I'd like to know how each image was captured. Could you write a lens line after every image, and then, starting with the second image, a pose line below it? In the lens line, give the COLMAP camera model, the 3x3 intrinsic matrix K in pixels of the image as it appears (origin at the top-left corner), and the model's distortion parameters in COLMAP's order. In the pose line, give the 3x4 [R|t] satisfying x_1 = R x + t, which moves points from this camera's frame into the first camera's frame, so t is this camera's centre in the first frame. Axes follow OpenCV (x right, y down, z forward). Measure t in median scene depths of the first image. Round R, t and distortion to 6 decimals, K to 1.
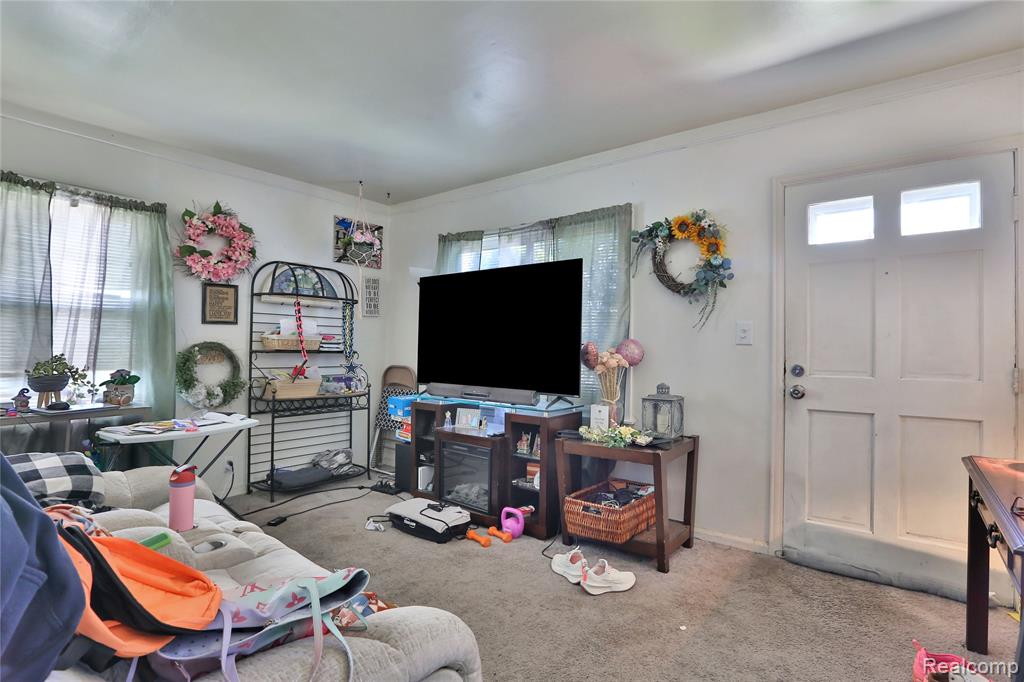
lens RADIAL K [[514.3, 0, 512.0], [0, 514.3, 341.0], [0, 0, 1]] dist [-0.003379, -0.000306]
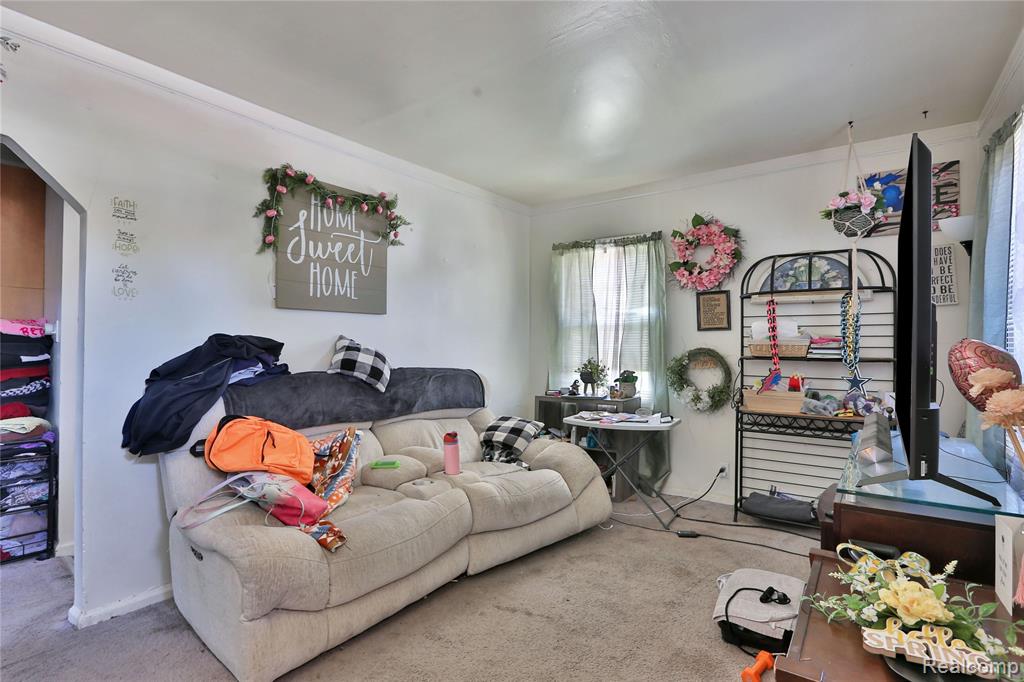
lens RADIAL K [[514.3, 0, 512.0], [0, 514.3, 341.0], [0, 0, 1]] dist [-0.003379, -0.000306]
pose [[0.049359, -0.020817, -0.998564, 0.422714], [0.010675, 0.999737, -0.020314, 0.004389], [0.998724, -0.009657, 0.049568, 0.534689]]
